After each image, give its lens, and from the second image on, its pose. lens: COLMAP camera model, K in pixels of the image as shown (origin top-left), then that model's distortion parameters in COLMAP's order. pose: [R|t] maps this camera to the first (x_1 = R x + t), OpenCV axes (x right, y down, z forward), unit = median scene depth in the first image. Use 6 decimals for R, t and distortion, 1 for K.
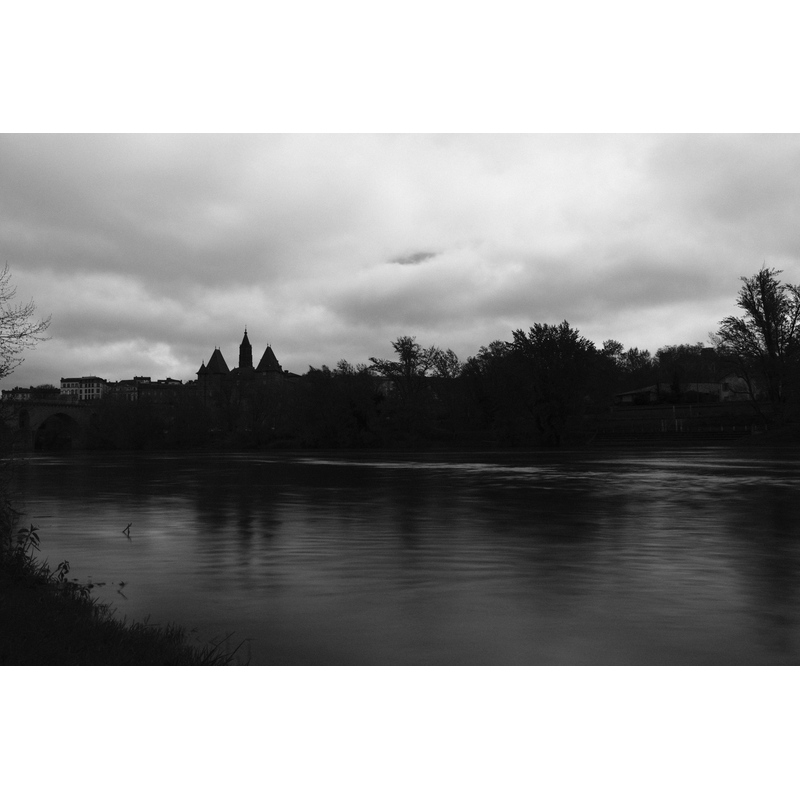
lens RADIAL K [[772.6, 0, 401.0], [0, 772.6, 397.4], [0, 0, 1]] dist [0.034746, 0.000000]
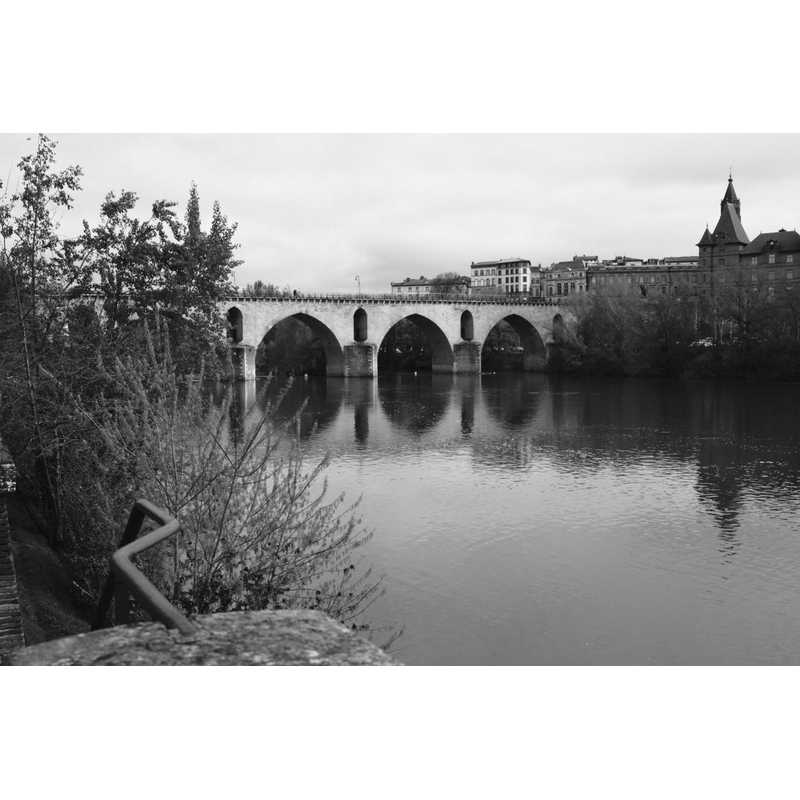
lens RADIAL K [[970.9, 0, 365.9], [0, 970.9, 411.3], [0, 0, 1]] dist [-0.036058, 0.000000]
pose [[0.905483, 0.025961, -0.423588, -0.845982], [0.029182, 0.991955, 0.123177, -0.012406], [0.423378, -0.123896, 0.897441, 0.909646]]
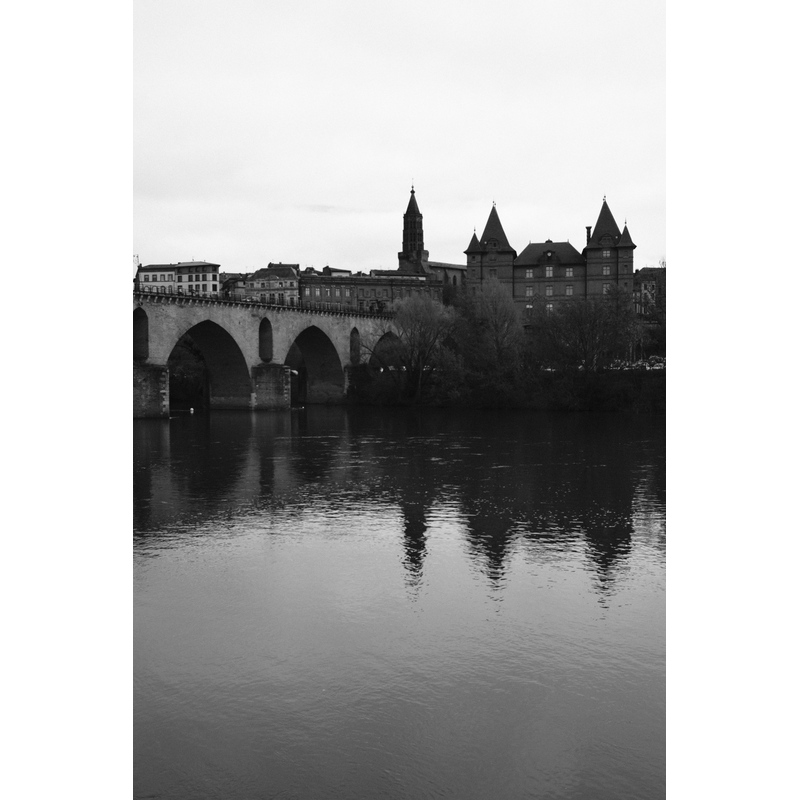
lens RADIAL K [[970.9, 0, 395.7], [0, 970.9, 396.8], [0, 0, 1]] dist [-0.036058, 0.000000]
pose [[0.996136, -0.002050, 0.087797, -1.783810], [-0.005554, 0.996255, 0.086284, 0.046028], [-0.087645, -0.086438, 0.992394, 1.704323]]
